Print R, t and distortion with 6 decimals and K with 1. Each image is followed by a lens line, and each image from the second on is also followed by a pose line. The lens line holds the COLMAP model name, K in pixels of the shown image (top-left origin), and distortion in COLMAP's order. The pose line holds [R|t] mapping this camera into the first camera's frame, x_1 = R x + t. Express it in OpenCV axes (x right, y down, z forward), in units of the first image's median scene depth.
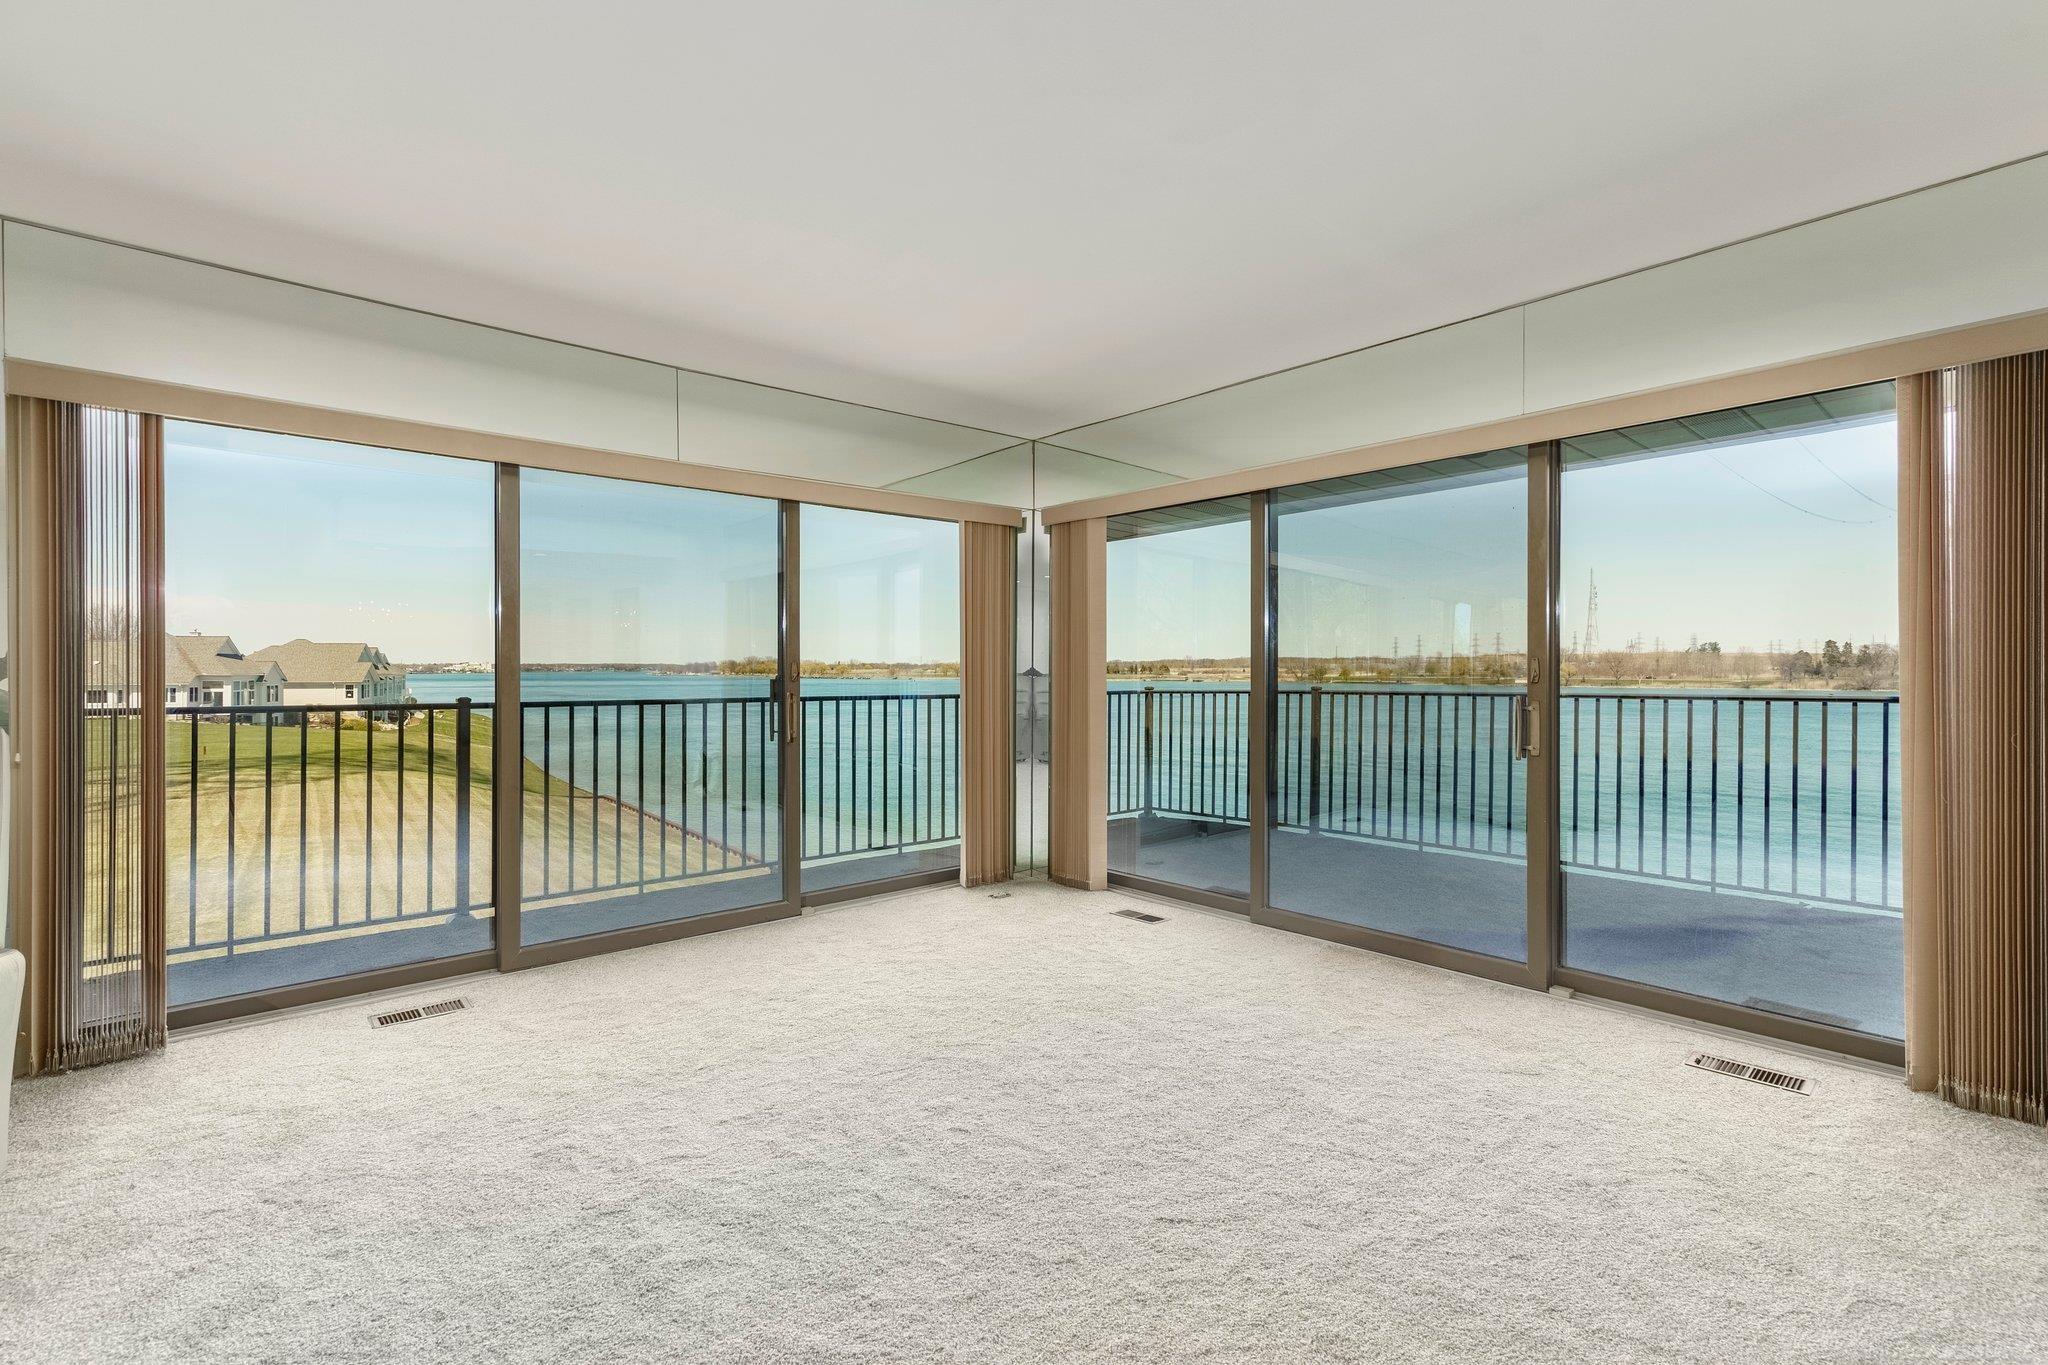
lens RADIAL K [[926.2, 0, 1027.1], [0, 926.2, 674.2], [0, 0, 1]] dist [0.000919, 0.005630]
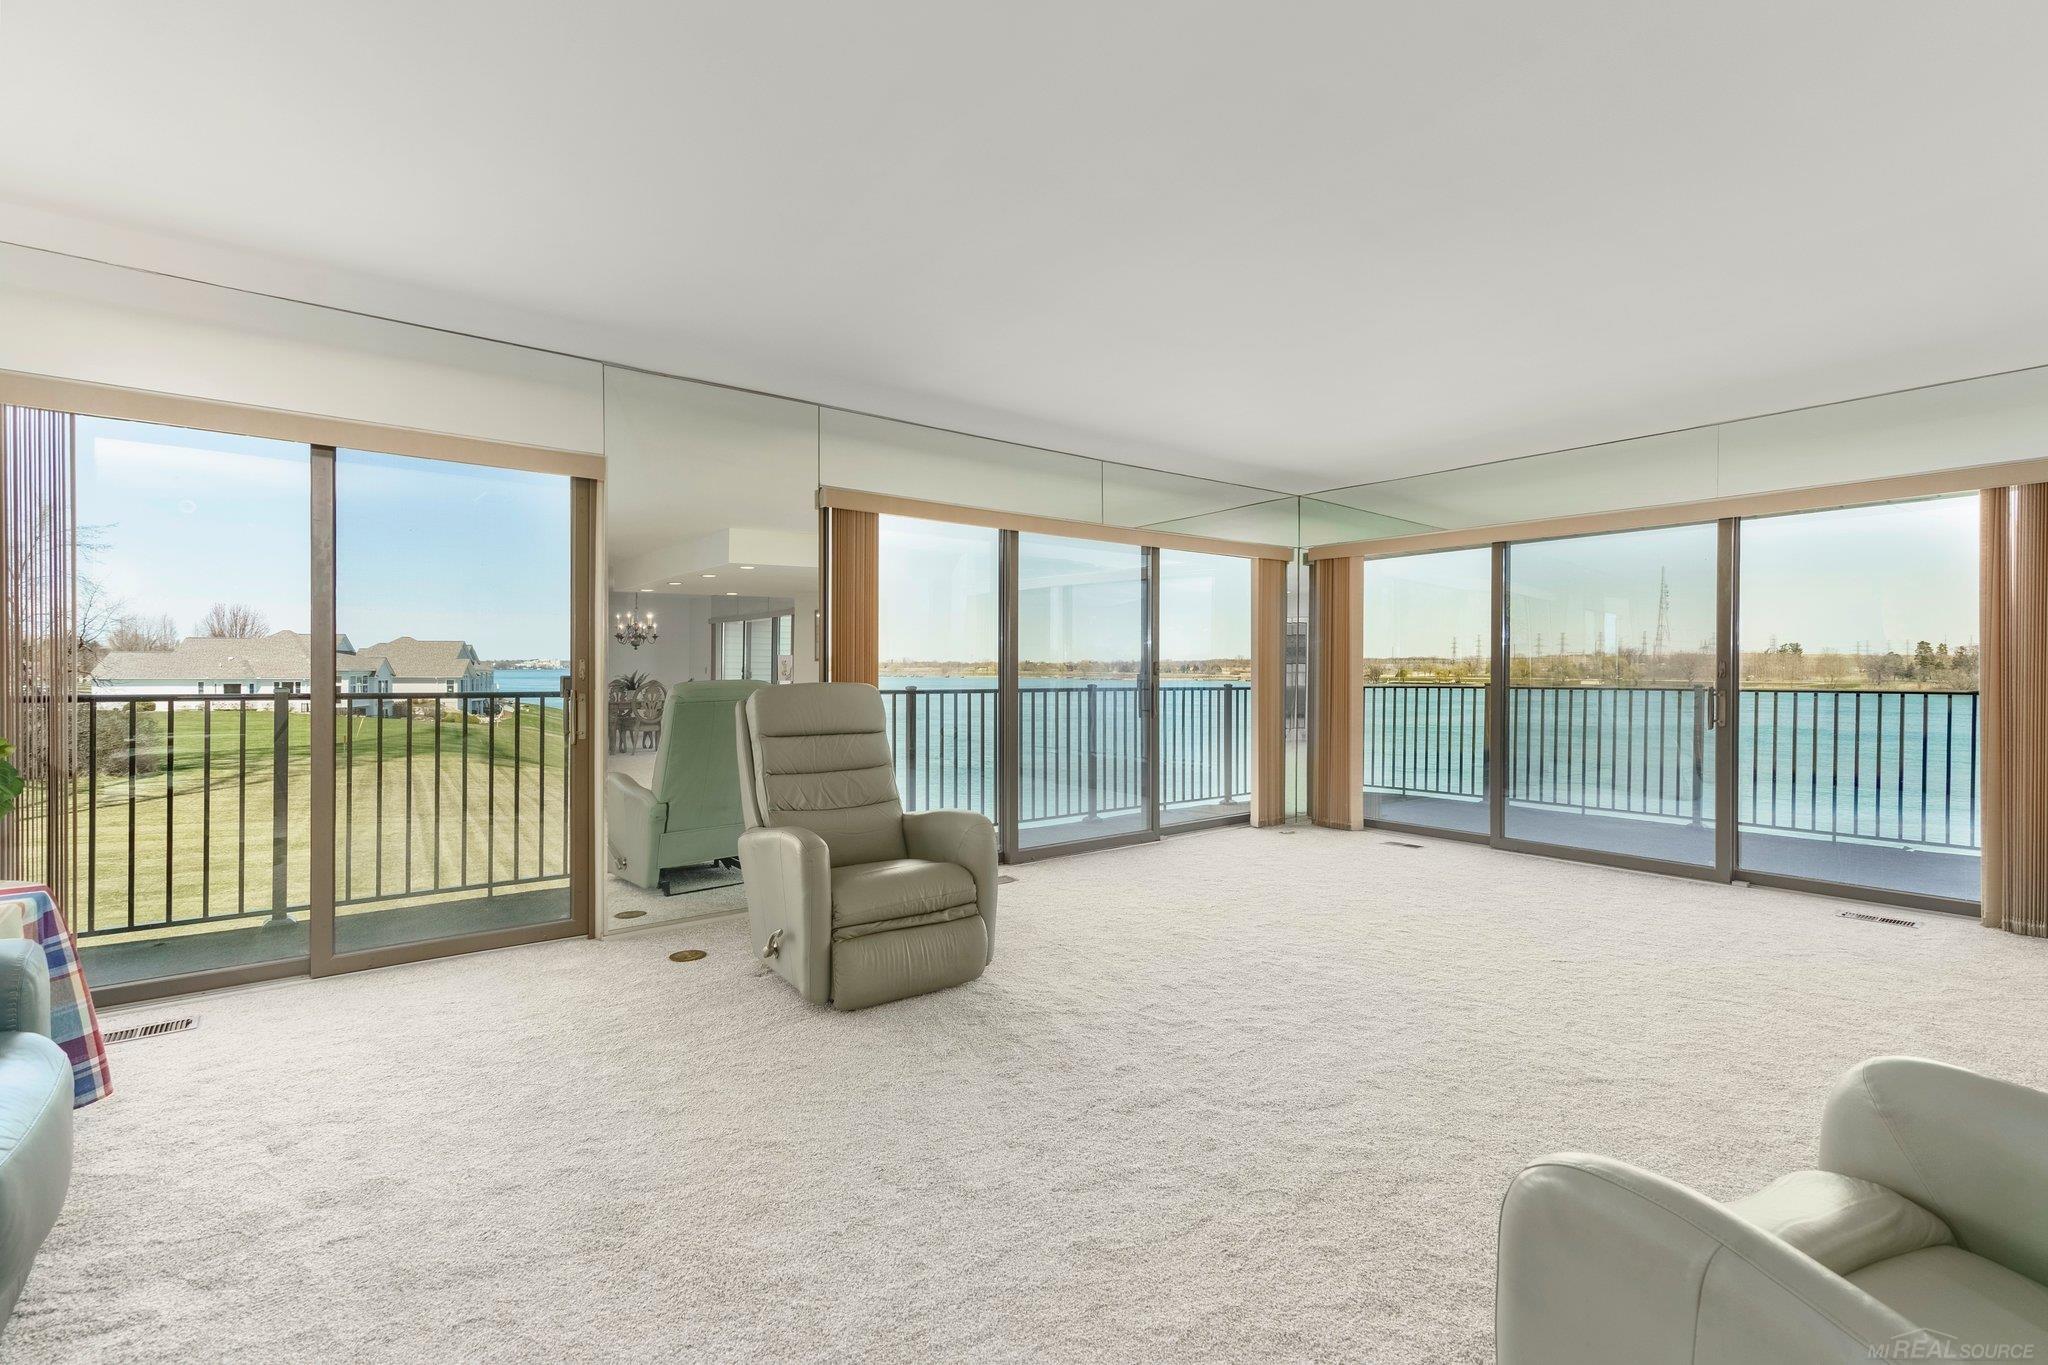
lens RADIAL K [[923.8, 0, 1025.1], [0, 923.8, 677.0], [0, 0, 1]] dist [0.002388, 0.005558]
pose [[0.998469, 0.004904, -0.055088, -0.375477], [-0.004666, 0.999979, 0.004457, 0.005026], [0.055109, -0.004193, 0.998472, -0.421715]]
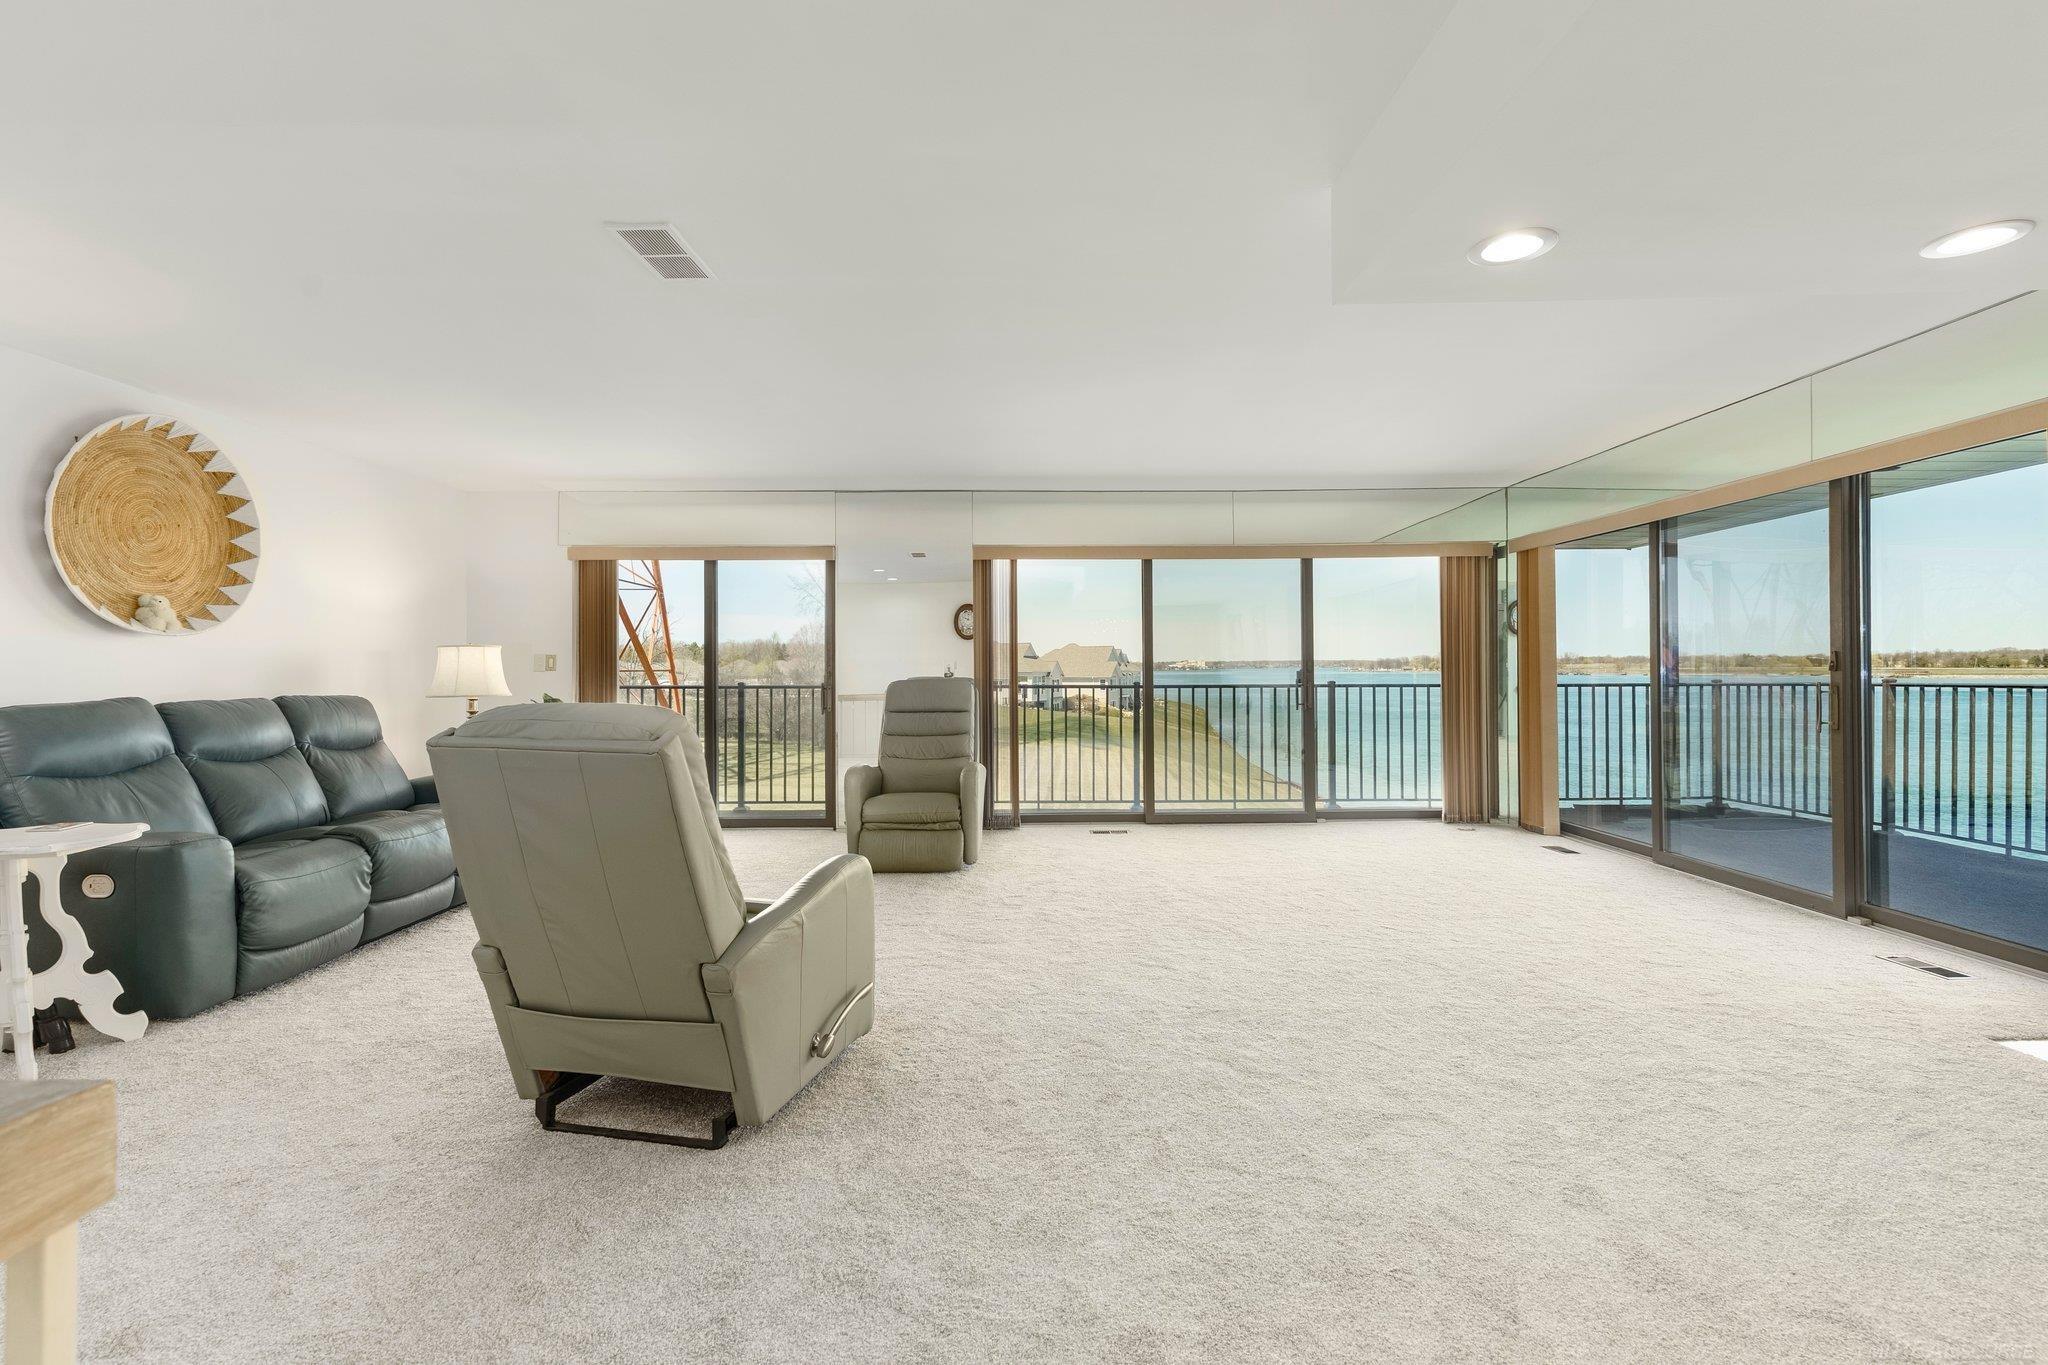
lens RADIAL K [[935.9, 0, 1031.1], [0, 935.9, 662.4], [0, 0, 1]] dist [0.001775, 0.005315]
pose [[0.759566, -0.008329, -0.650377, 0.422628], [0.003054, 0.999953, -0.009239, 0.004392], [0.650423, 0.005031, 0.759556, -0.512366]]
